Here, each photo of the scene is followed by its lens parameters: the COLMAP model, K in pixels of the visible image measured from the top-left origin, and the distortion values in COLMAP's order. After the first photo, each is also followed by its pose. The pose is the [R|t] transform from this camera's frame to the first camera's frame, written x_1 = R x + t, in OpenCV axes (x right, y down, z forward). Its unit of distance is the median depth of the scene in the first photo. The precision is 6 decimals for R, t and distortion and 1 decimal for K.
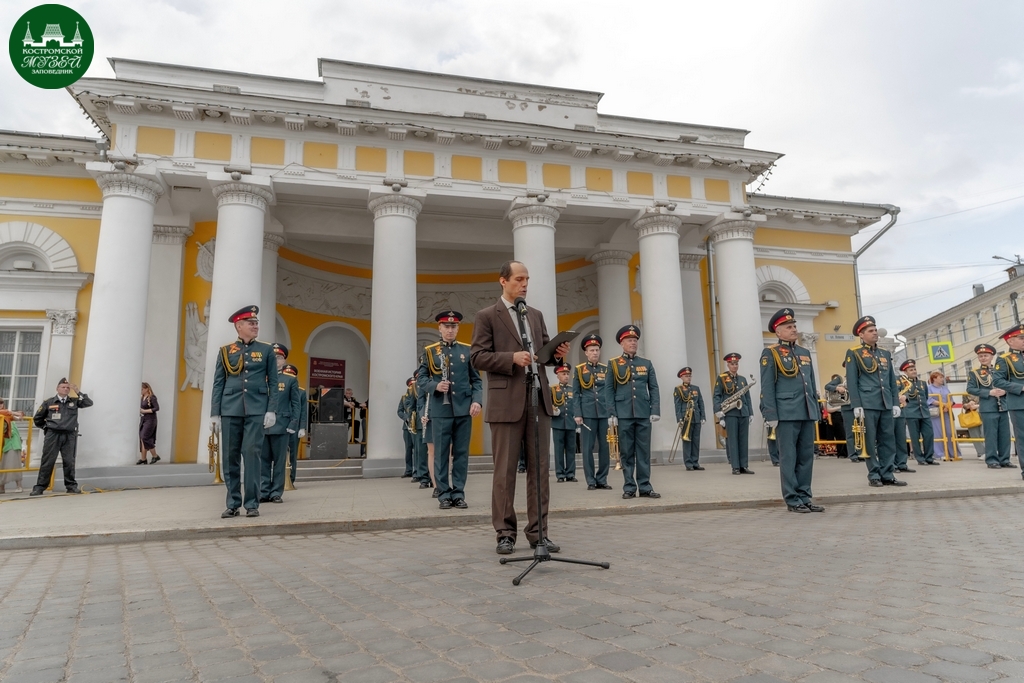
lens RADIAL K [[620.5, 0, 512.0], [0, 620.5, 341.5], [0, 0, 1]] dist [-0.001632, -0.000537]
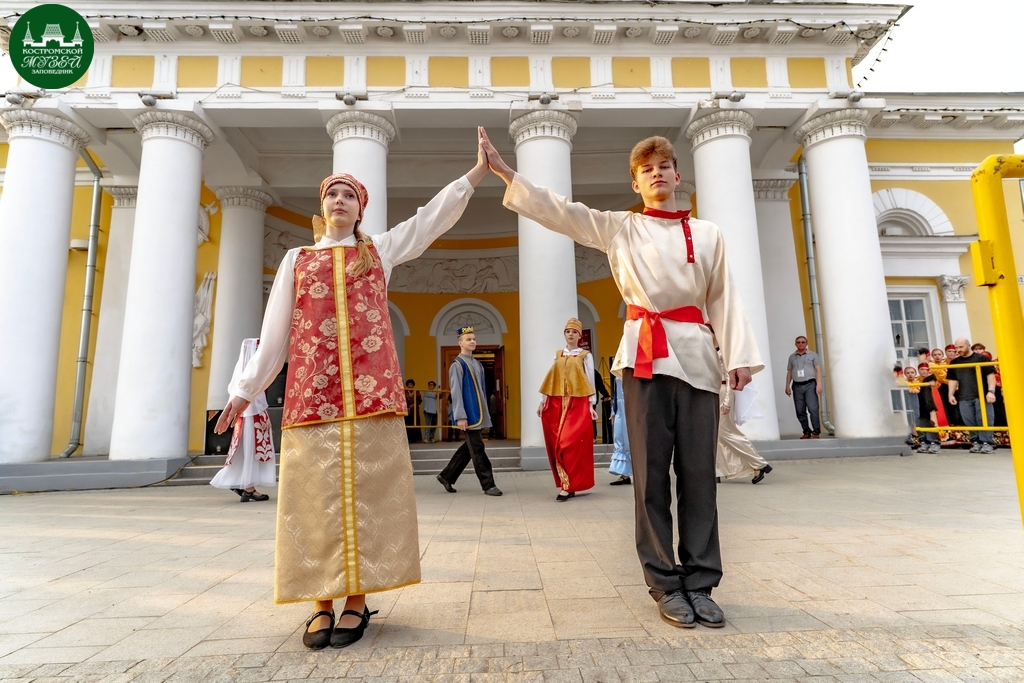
lens RADIAL K [[562.9, 0, 512.0], [0, 562.9, 341.5], [0, 0, 1]] dist [0.000974, 0.000413]
pose [[0.980173, -0.033480, -0.195296, 0.140870], [0.038405, 0.999031, 0.021485, 0.044247], [0.194387, -0.028559, 0.980509, 0.359182]]
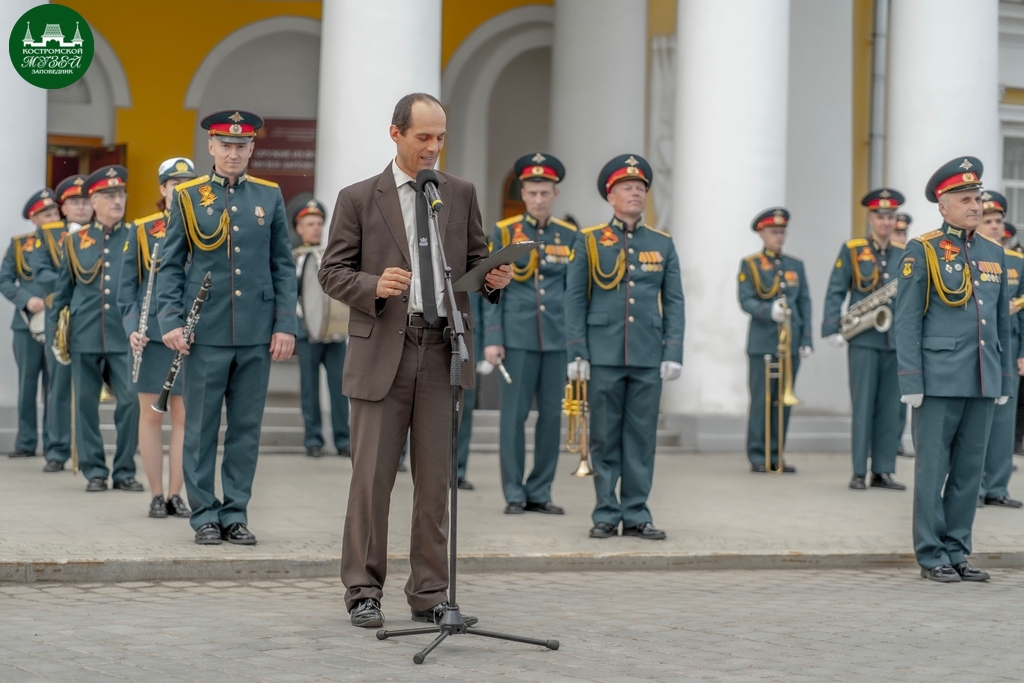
lens RADIAL K [[2206.7, 0, 512.0], [0, 2206.7, 341.5], [0, 0, 1]] dist [0.059749, 0.069496]
pose [[0.989216, 0.052857, 0.136593, -0.062203], [-0.074758, 0.984191, 0.160559, -0.086630], [-0.125947, -0.169039, 0.977529, -0.330696]]
